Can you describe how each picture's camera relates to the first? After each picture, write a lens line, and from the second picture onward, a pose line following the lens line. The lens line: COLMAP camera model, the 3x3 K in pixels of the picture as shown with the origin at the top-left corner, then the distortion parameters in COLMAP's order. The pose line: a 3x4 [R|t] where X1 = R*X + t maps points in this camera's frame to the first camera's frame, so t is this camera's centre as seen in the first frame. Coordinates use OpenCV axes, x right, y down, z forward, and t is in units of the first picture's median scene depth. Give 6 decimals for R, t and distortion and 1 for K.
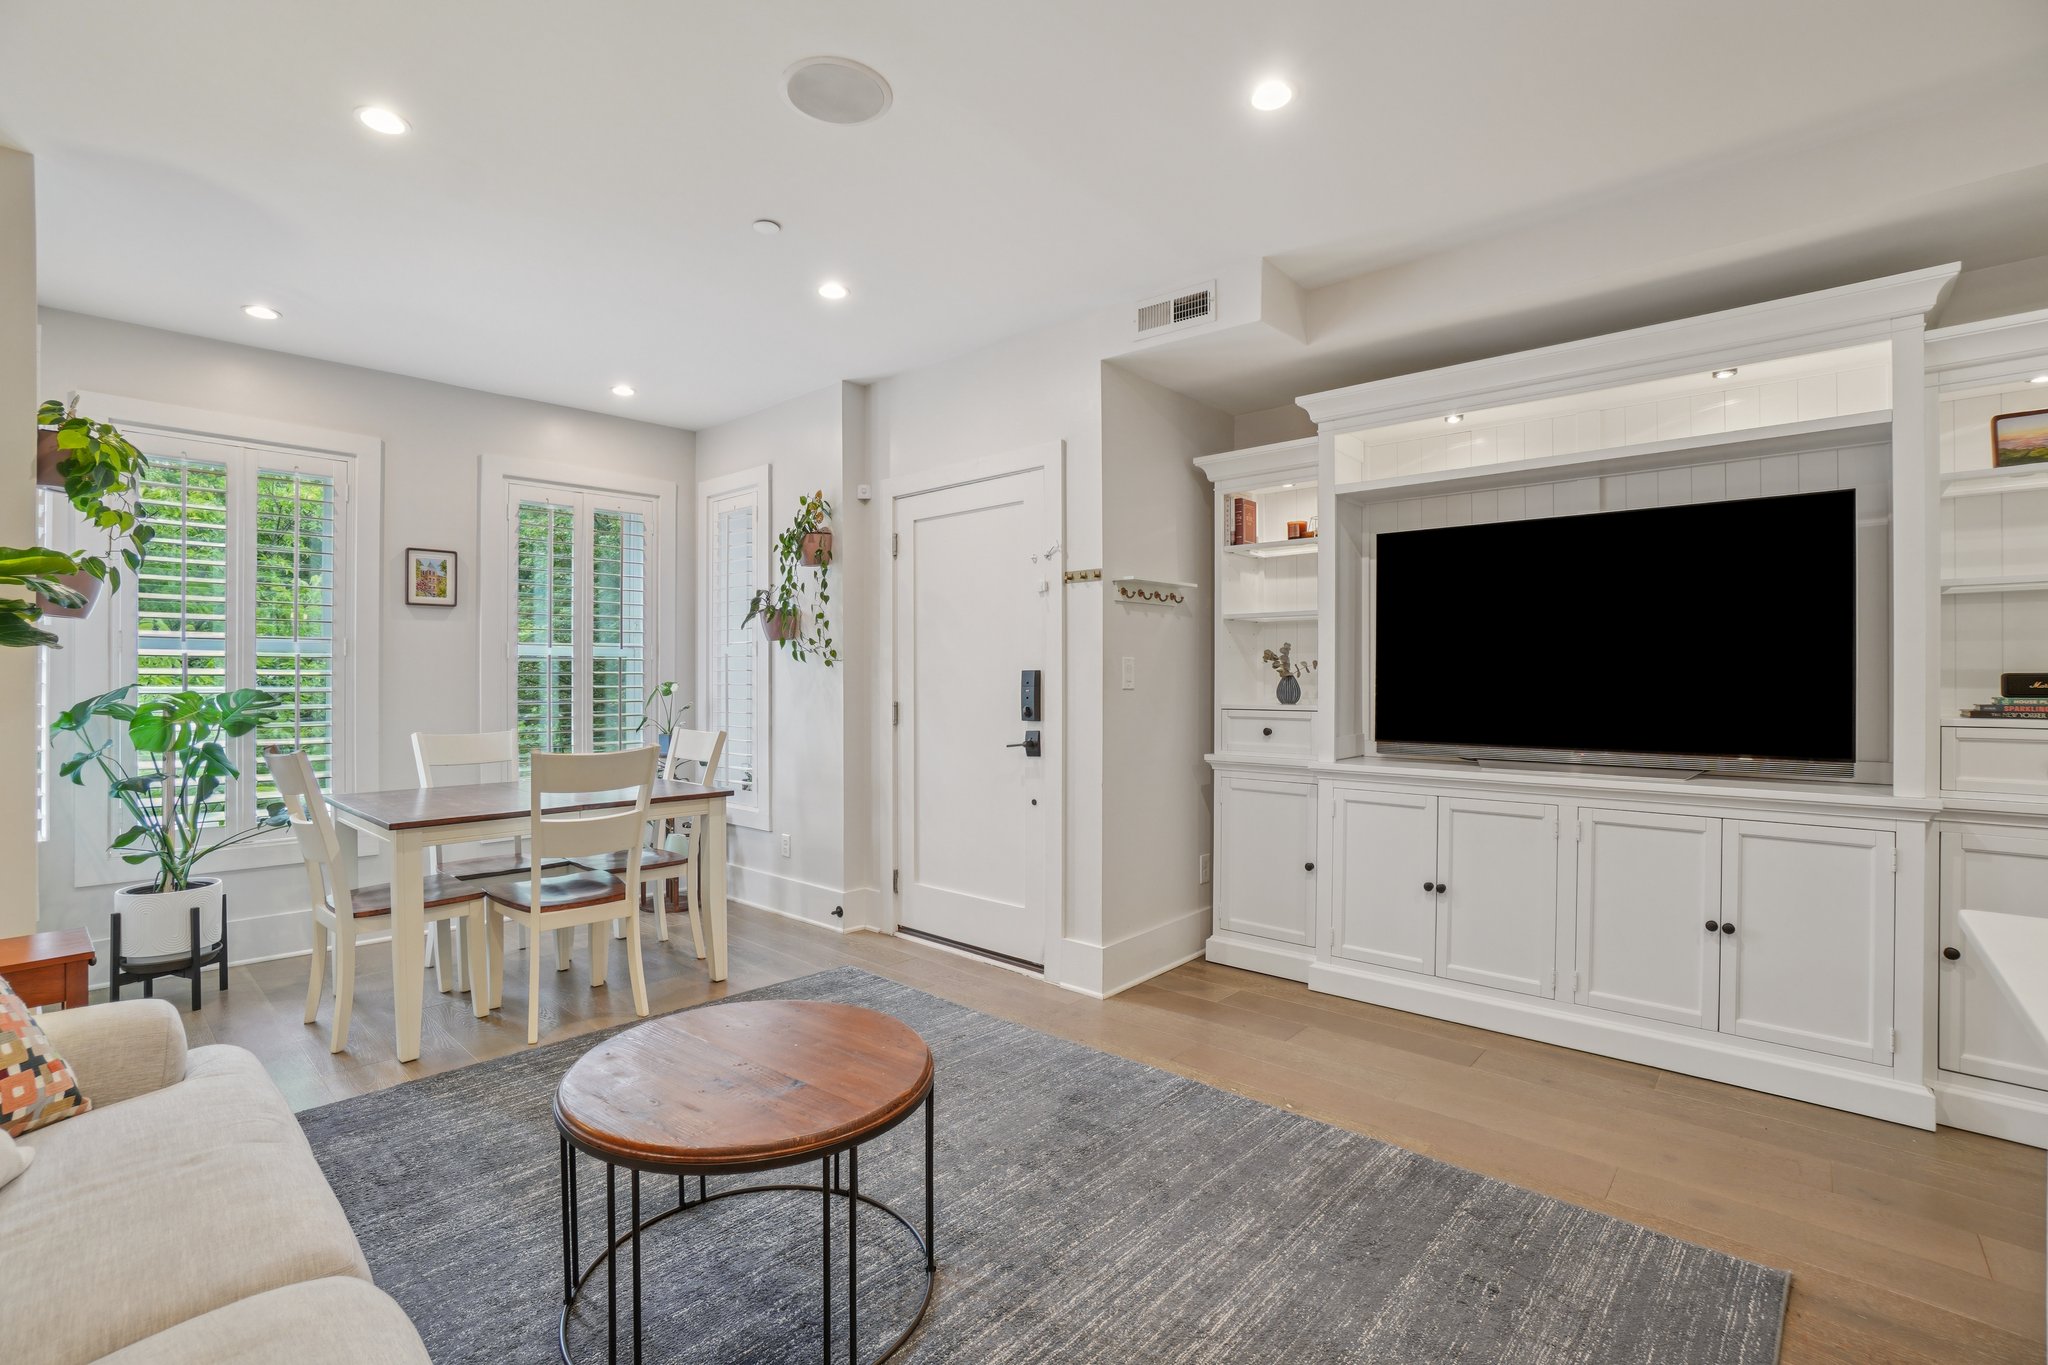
lens RADIAL K [[906.2, 0, 996.6], [0, 906.2, 680.9], [0, 0, 1]] dist [-0.053960, 0.017312]
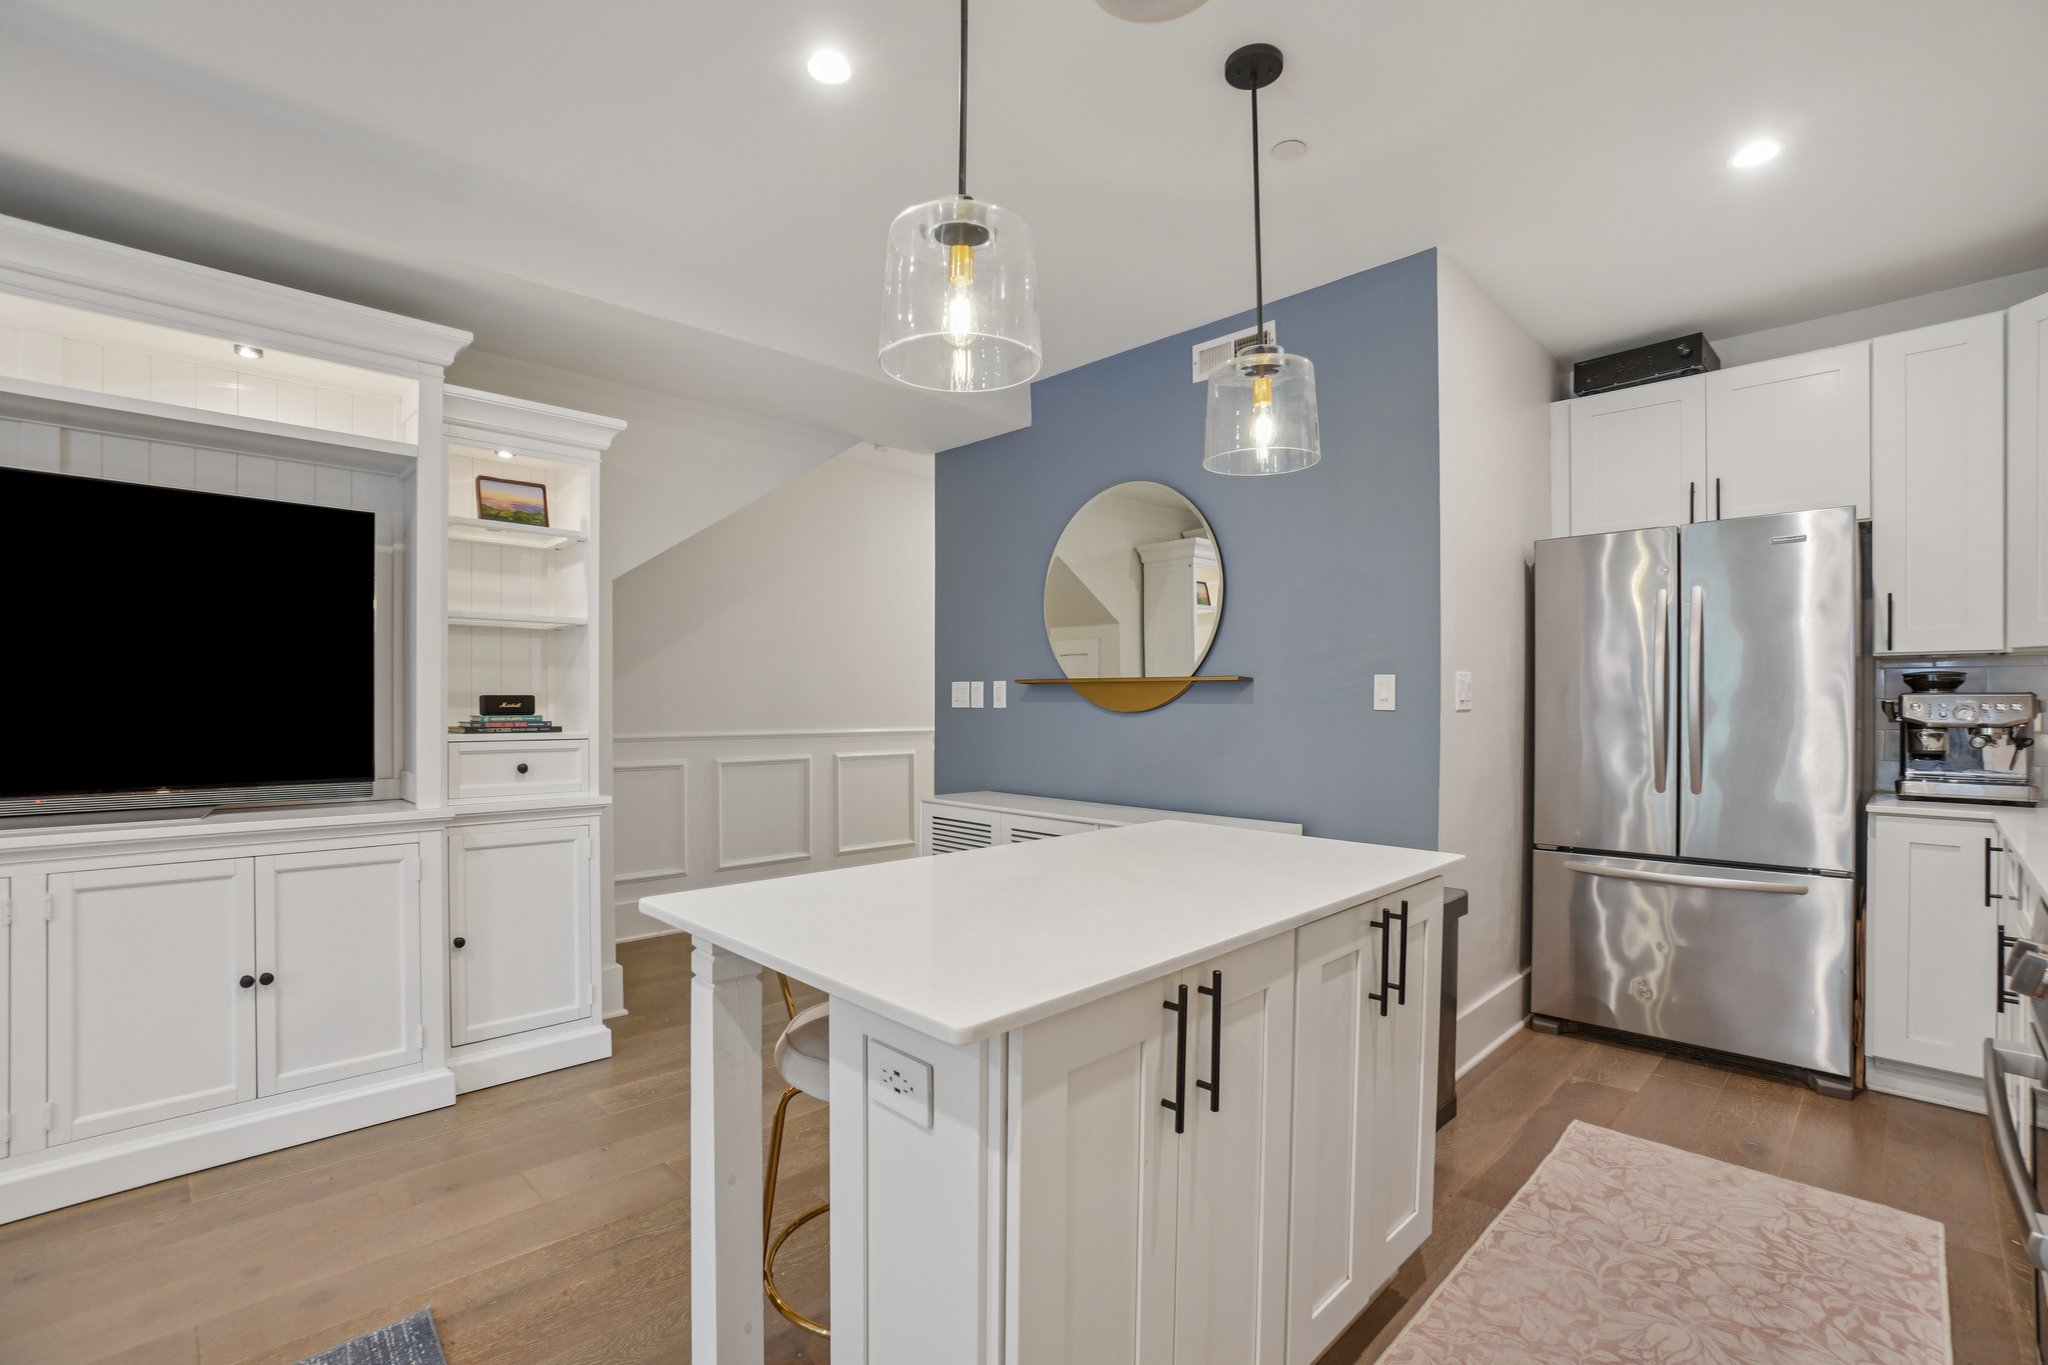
lens RADIAL K [[920.4, 0, 1022.0], [0, 920.4, 713.1], [0, 0, 1]] dist [-0.059483, 0.022178]
pose [[0.044032, -0.010464, 0.998975, -0.021436], [-0.002531, 0.999941, 0.010586, 0.000597], [-0.999027, -0.002994, 0.044003, 0.134797]]
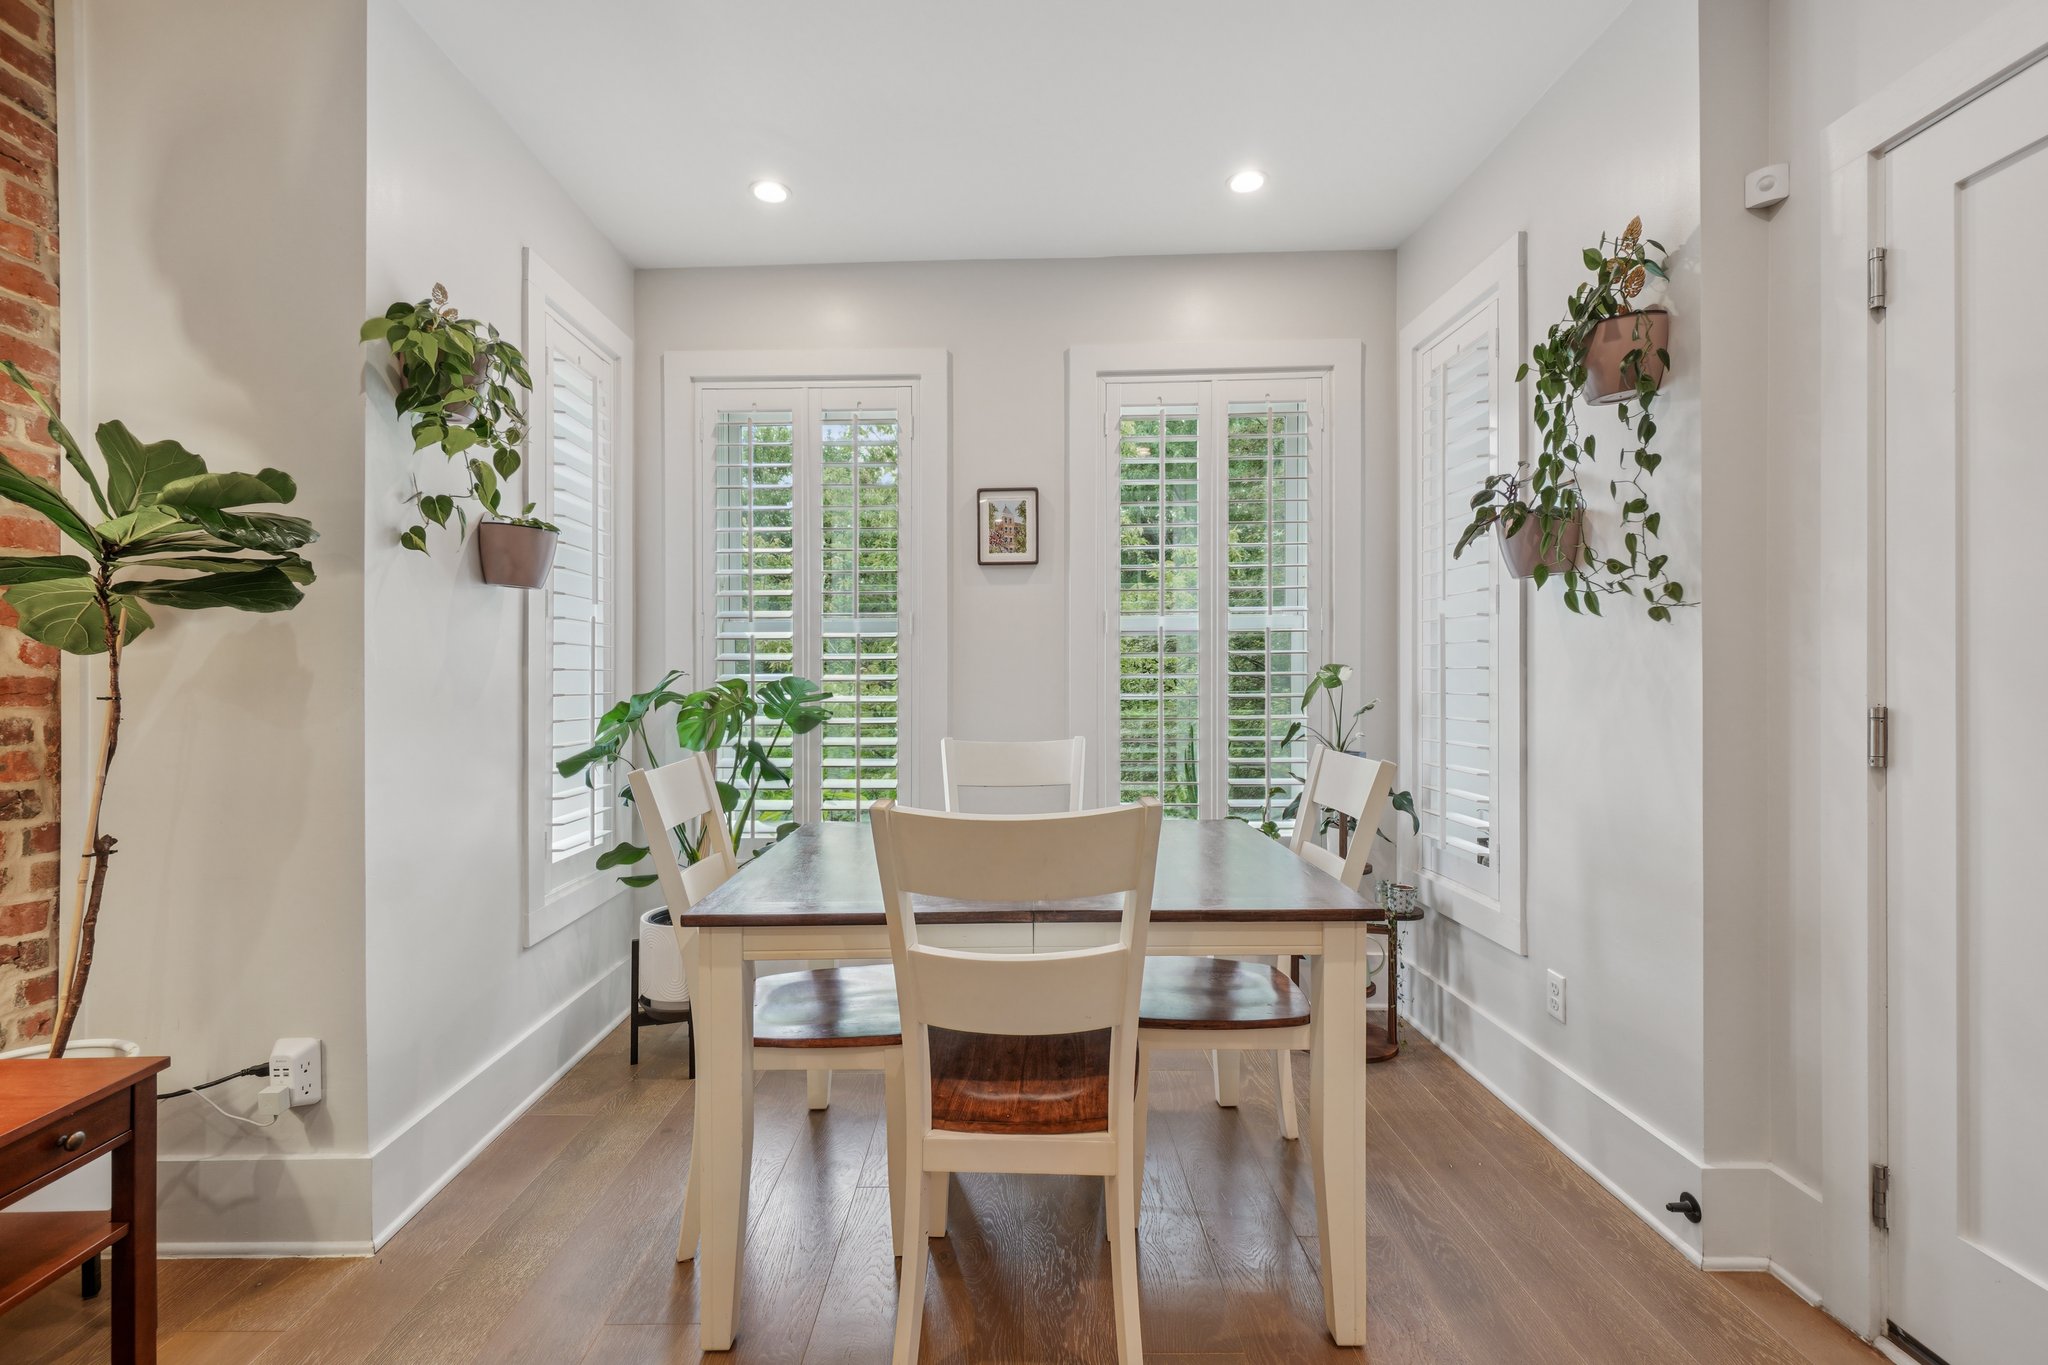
lens RADIAL K [[901.8, 0, 1012.9], [0, 901.8, 682.1], [0, 0, 1]] dist [0.002262, 0.000033]
pose [[0.679214, 0.001378, -0.733939, -0.090482], [0.005340, 0.999962, 0.006820, 0.009439], [0.733921, -0.008552, 0.679181, 0.547317]]
